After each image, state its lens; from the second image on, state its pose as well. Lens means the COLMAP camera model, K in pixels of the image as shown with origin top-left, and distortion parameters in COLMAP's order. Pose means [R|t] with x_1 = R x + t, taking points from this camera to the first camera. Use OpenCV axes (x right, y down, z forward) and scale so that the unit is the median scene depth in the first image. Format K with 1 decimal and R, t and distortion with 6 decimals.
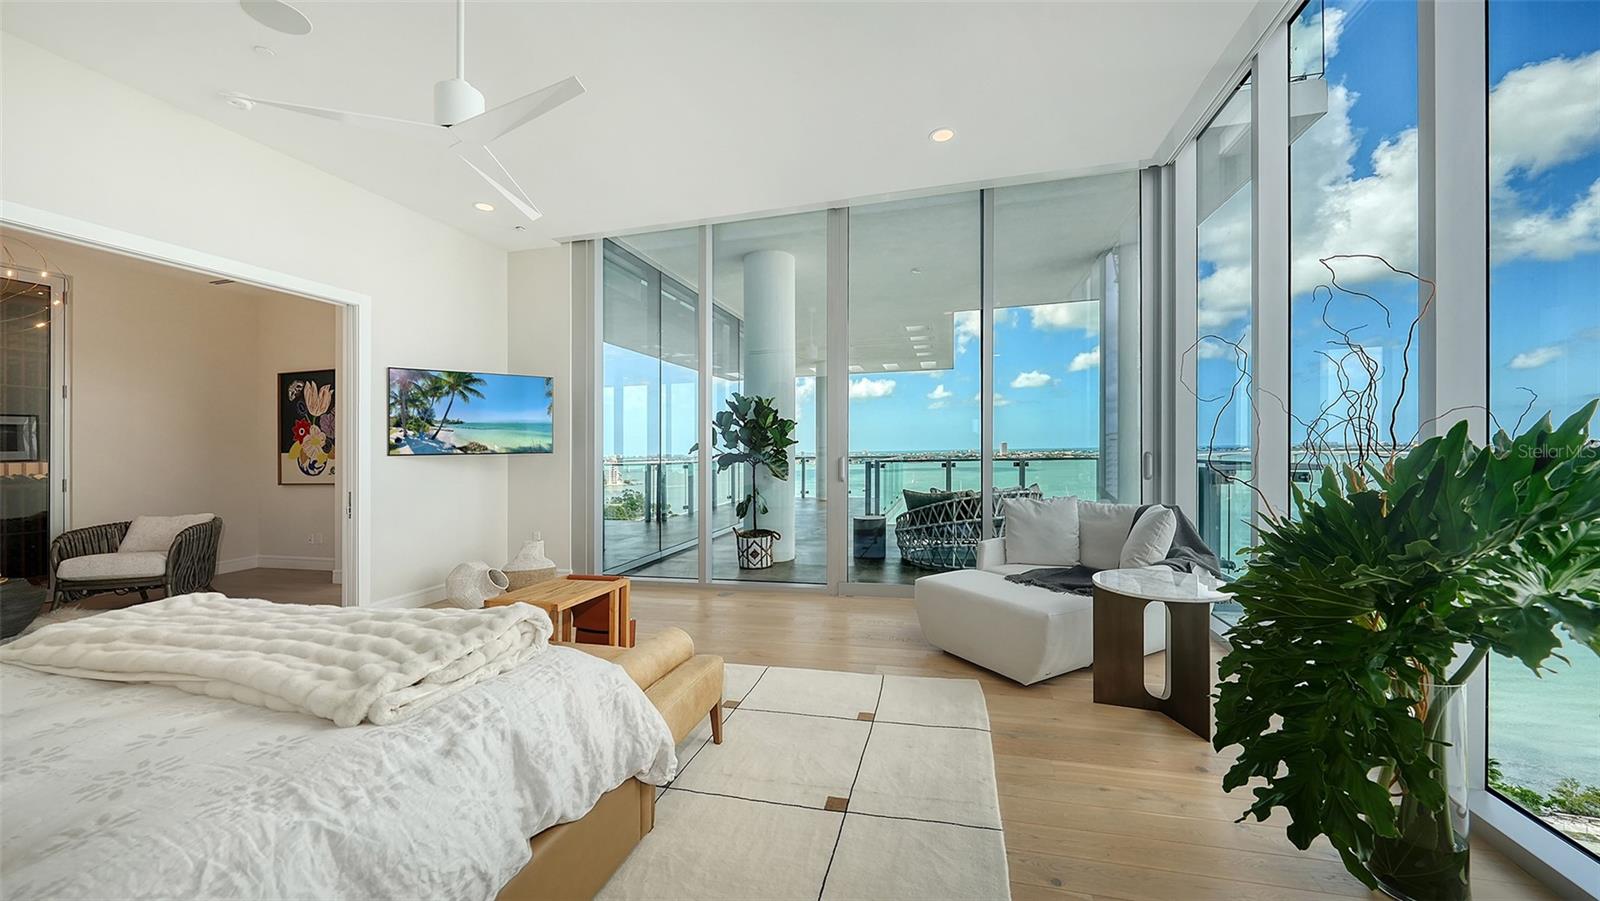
lens RADIAL K [[556.6, 0, 837.2], [0, 556.6, 455.0], [0, 0, 1]] dist [-0.003736, -0.000390]
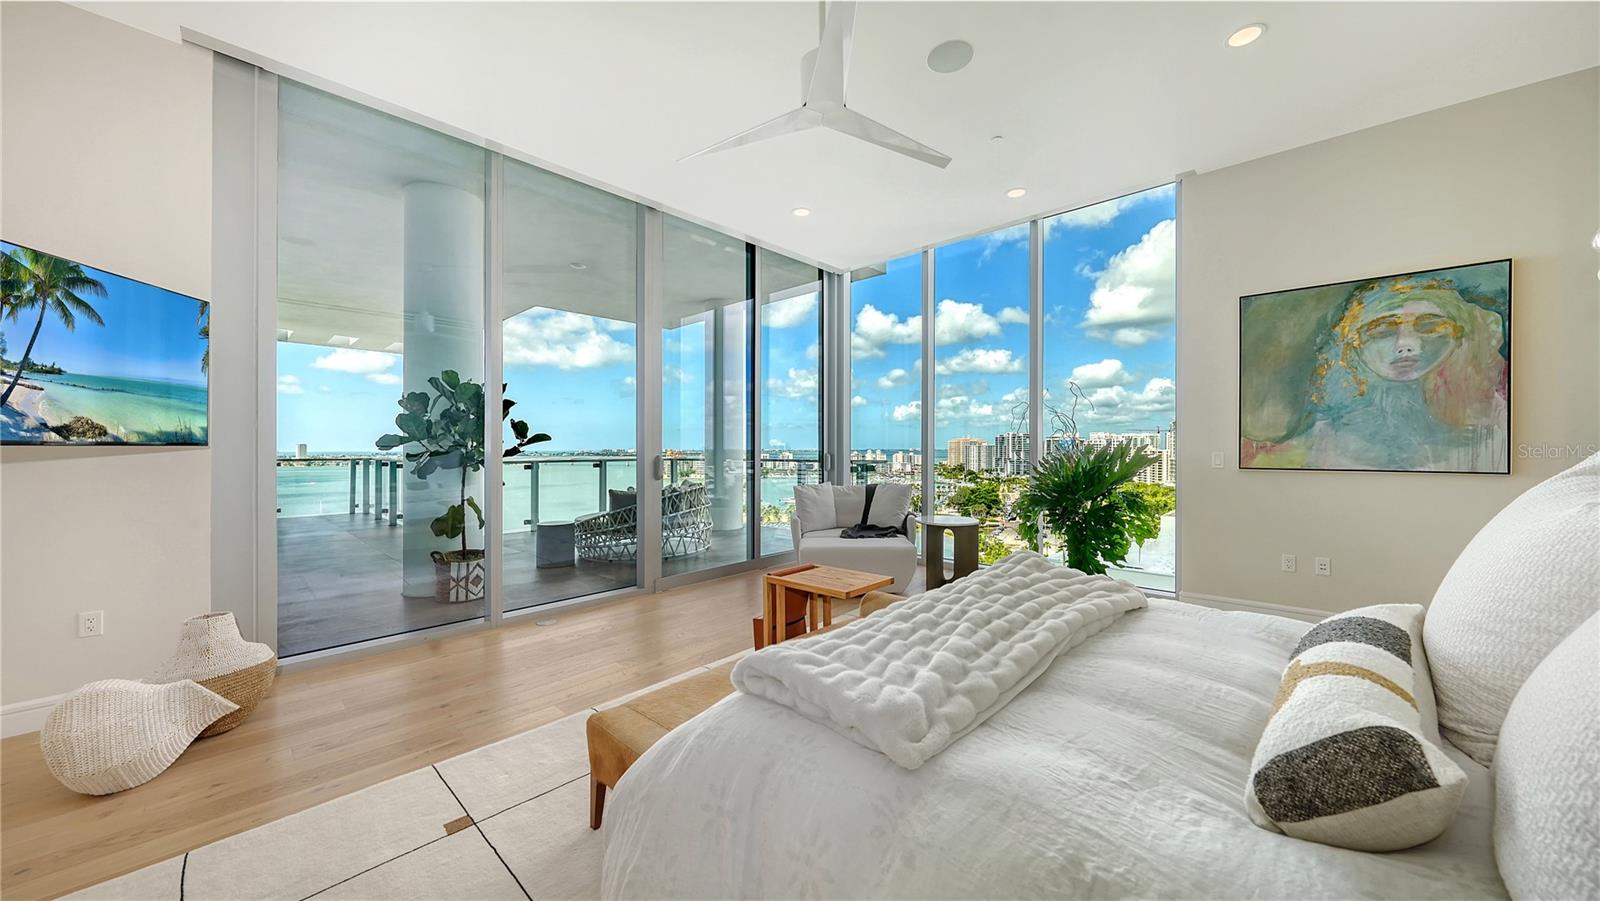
lens RADIAL K [[556.6, 0, 800.3], [0, 556.6, 453.9], [0, 0, 1]] dist [-0.003736, -0.000390]
pose [[0.517603, 0.009473, 0.855569, -0.743212], [-0.004583, 0.999955, -0.008299, 0.007729], [-0.855609, 0.000375, 0.517623, 0.268288]]
